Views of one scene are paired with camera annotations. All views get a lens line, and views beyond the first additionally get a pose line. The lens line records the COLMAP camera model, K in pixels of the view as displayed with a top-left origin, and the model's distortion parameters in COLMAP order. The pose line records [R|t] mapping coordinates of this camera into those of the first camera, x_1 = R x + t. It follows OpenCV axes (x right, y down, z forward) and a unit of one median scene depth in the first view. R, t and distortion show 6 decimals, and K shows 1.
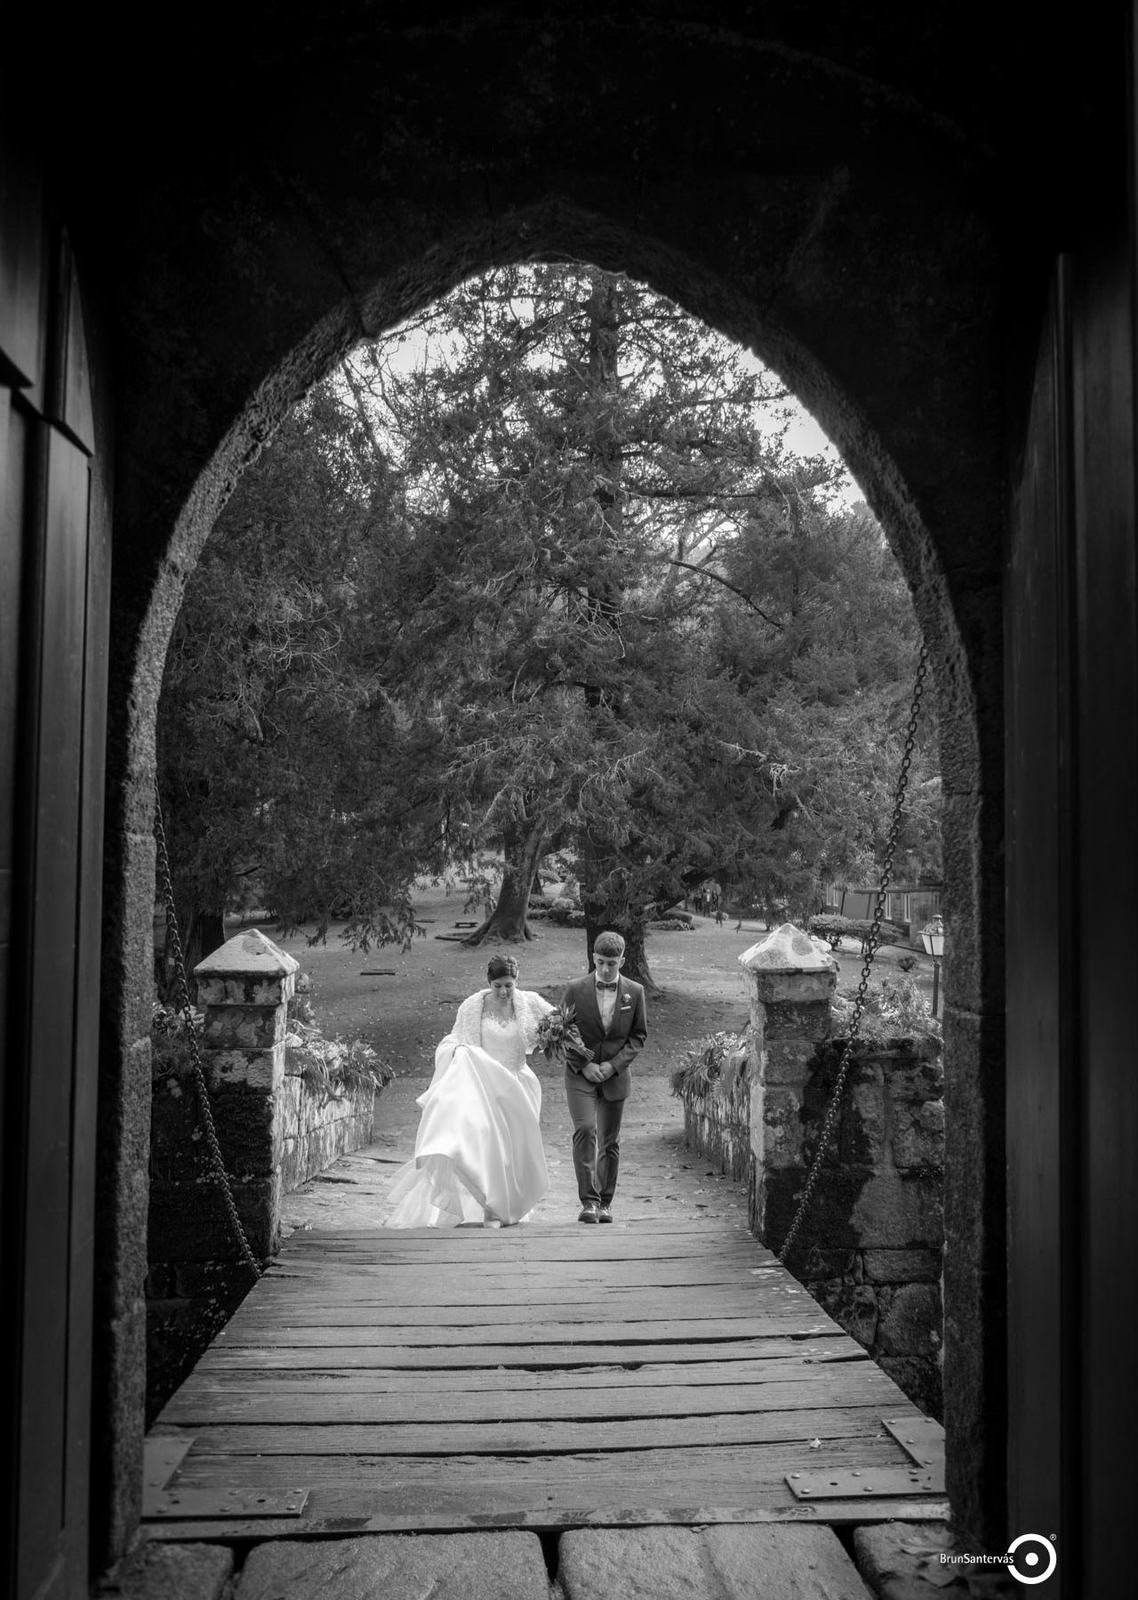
lens RADIAL K [[1239.6, 0, 569.0], [0, 1239.6, 800.0], [0, 0, 1]] dist [0.003948, 0.000061]
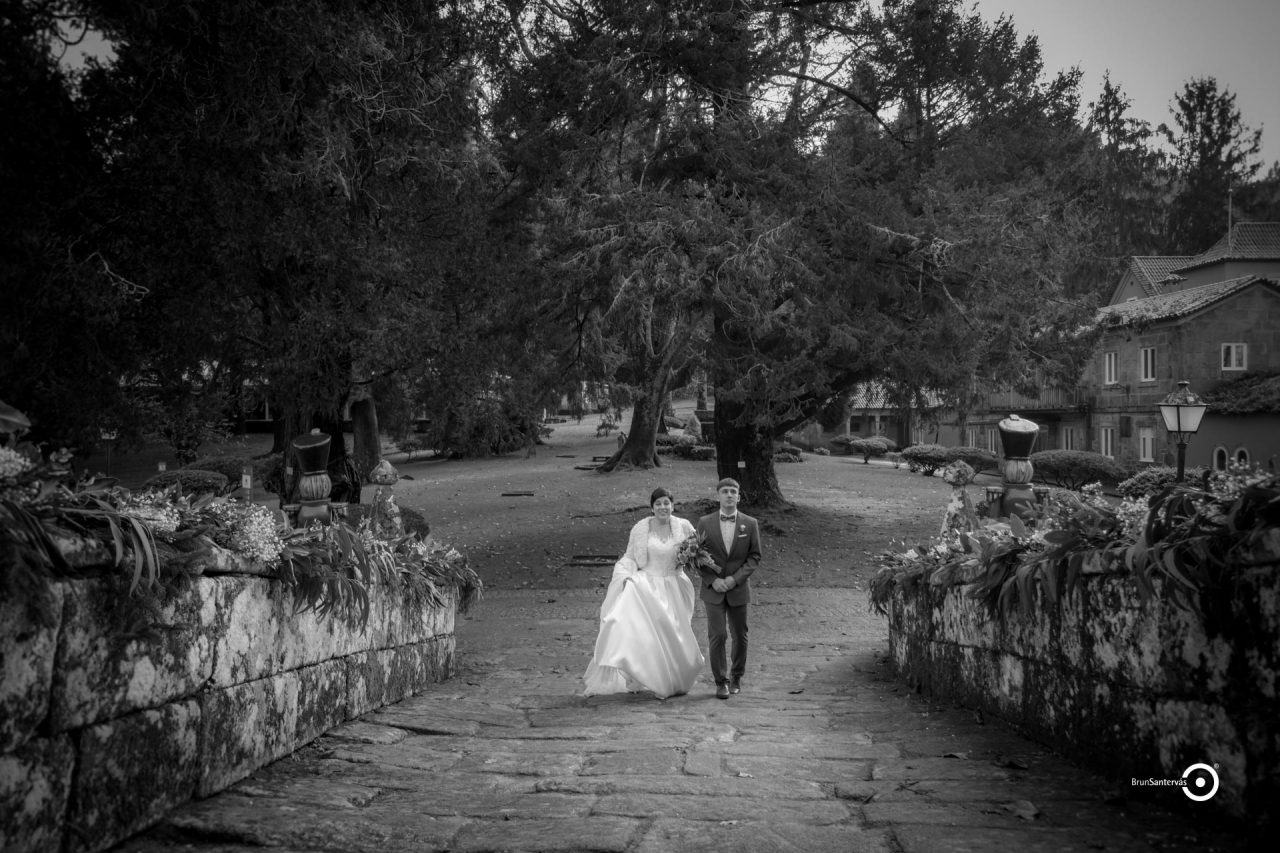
lens RADIAL K [[1049.1, 0, 640.0], [0, 1049.1, 426.5], [0, 0, 1]] dist [-0.016758, 0.008998]
pose [[0.998809, -0.011543, -0.047413, -0.005463], [0.014577, 0.997834, 0.064148, 0.025168], [0.046570, -0.064763, 0.996813, 0.109044]]
